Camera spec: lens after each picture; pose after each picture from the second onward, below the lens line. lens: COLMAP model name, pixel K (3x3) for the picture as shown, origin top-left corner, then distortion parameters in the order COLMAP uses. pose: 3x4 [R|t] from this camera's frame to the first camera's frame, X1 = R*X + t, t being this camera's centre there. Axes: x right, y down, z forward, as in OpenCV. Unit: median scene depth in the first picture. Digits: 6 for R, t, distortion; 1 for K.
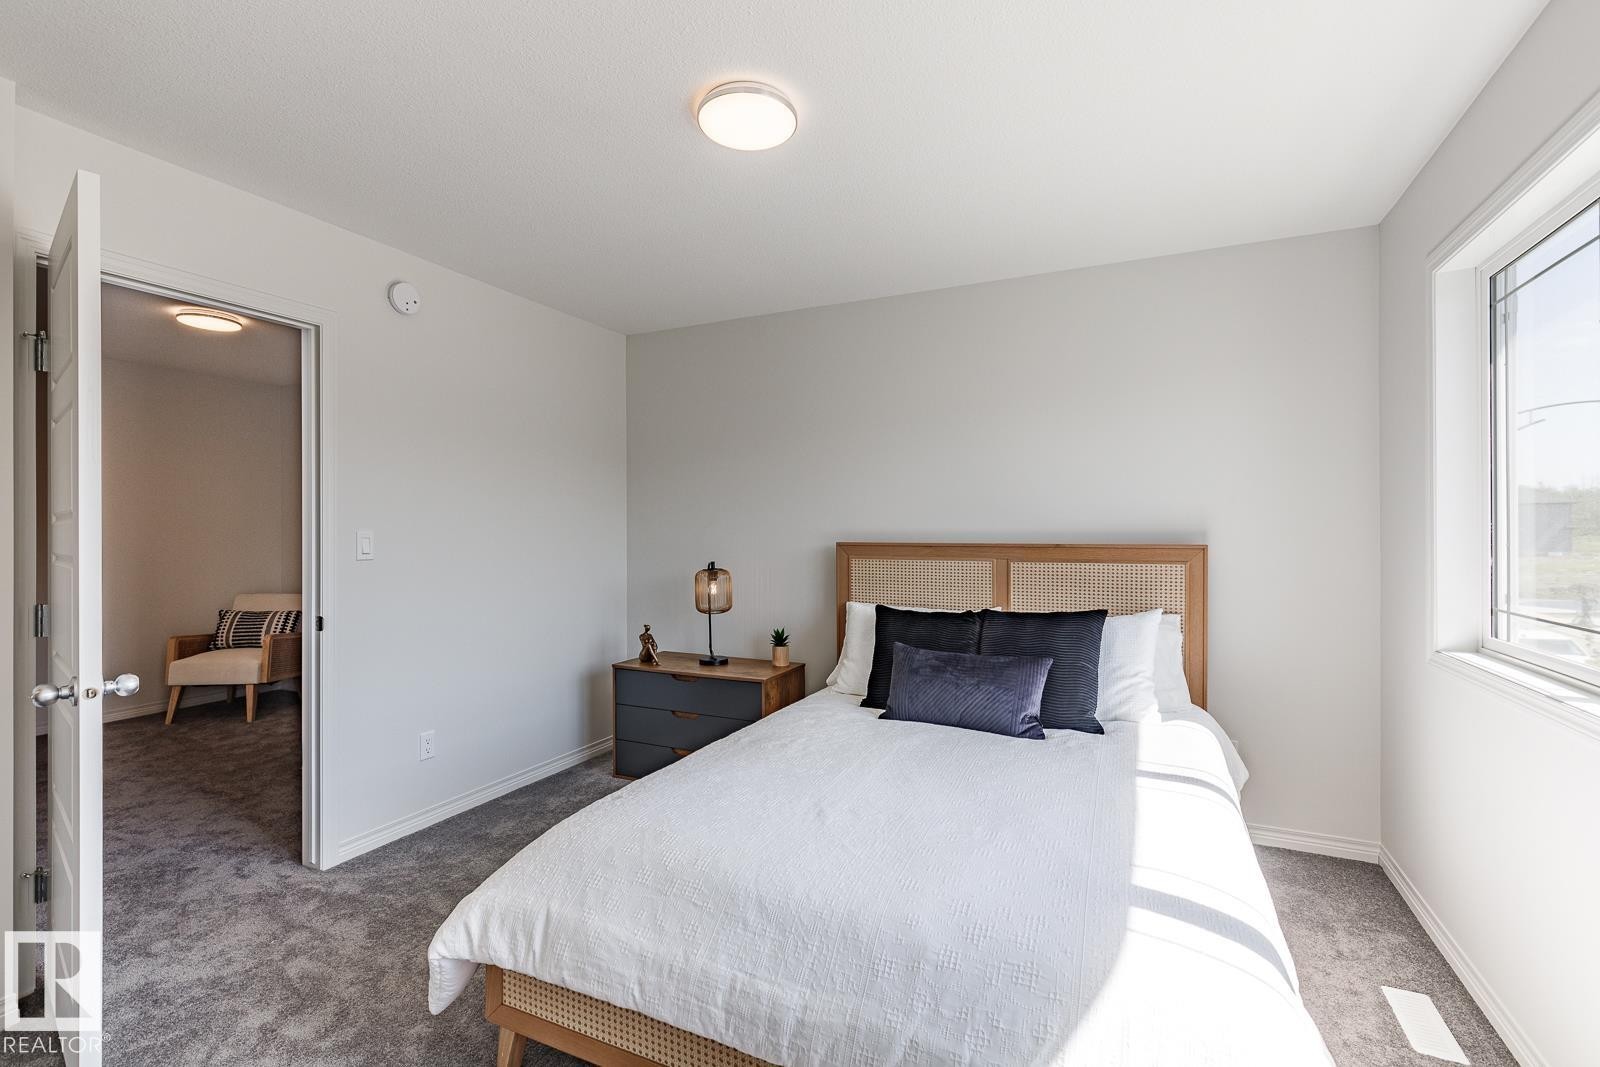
lens RADIAL K [[711.6, 0, 806.5], [0, 711.6, 527.3], [0, 0, 1]] dist [0.000665, -0.000494]
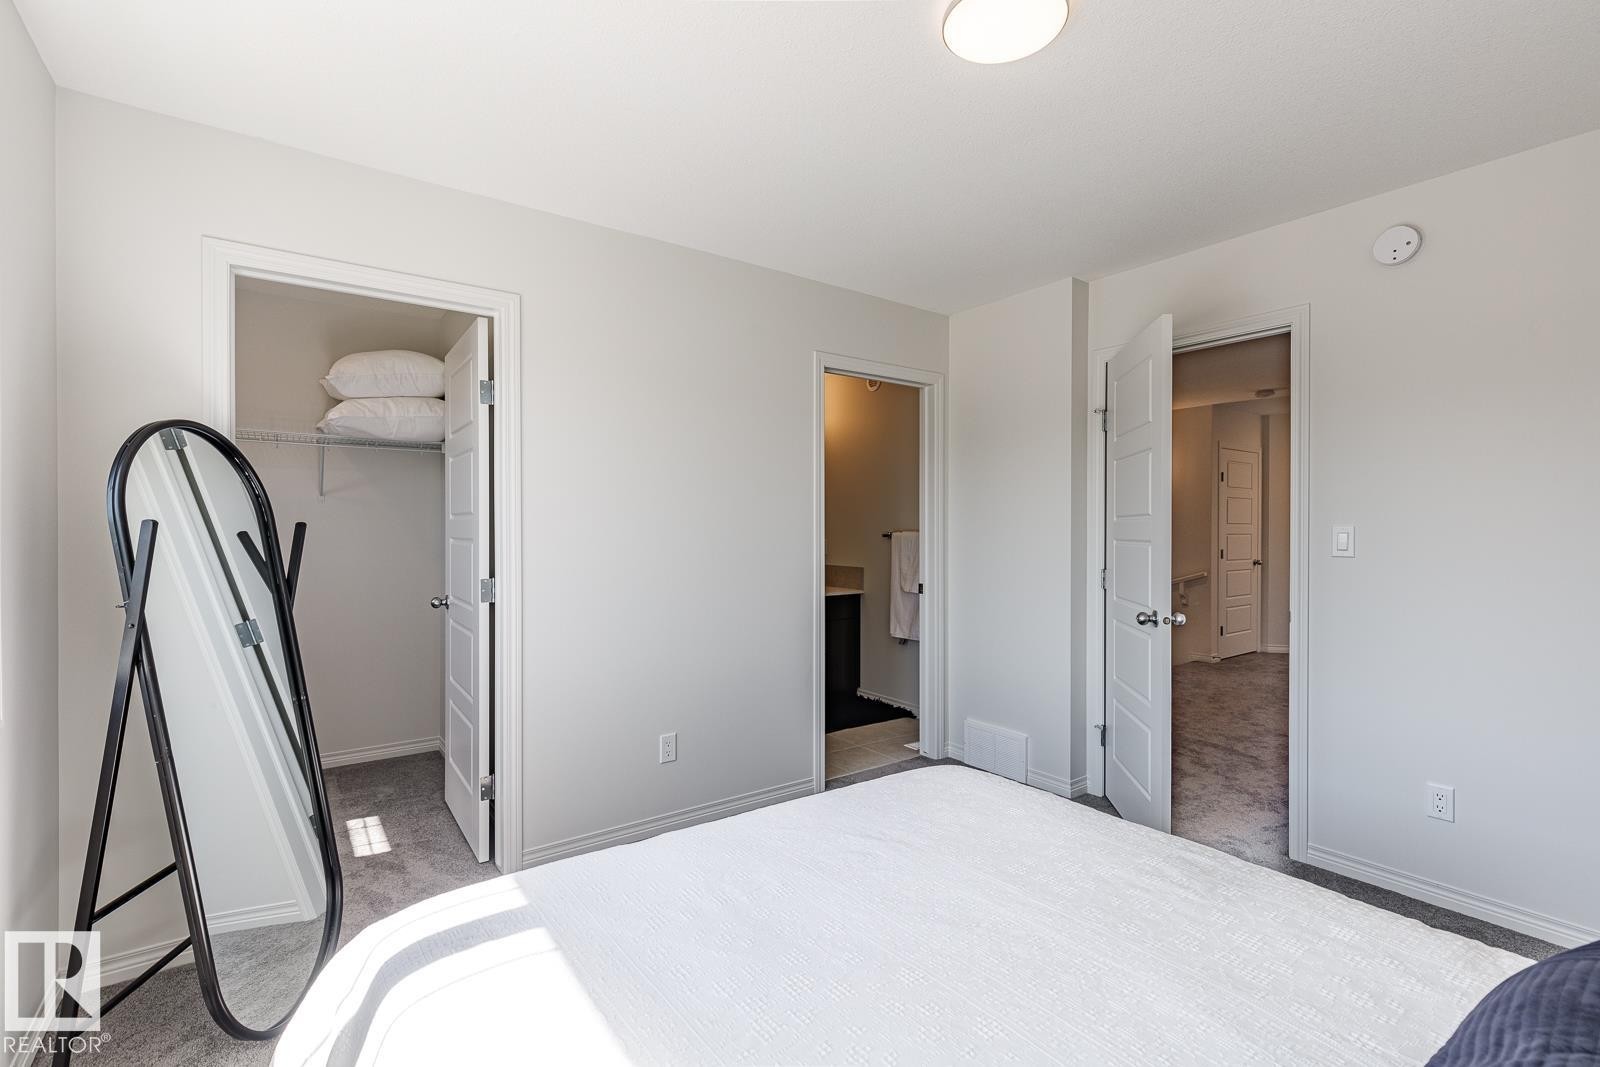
lens RADIAL K [[711.6, 0, 806.5], [0, 711.6, 527.3], [0, 0, 1]] dist [0.000665, -0.000494]
pose [[-0.469250, 0.001648, -0.883064, 0.639200], [-0.001199, 0.999996, 0.002503, 0.007462], [0.883065, 0.002233, -0.469246, 1.008427]]
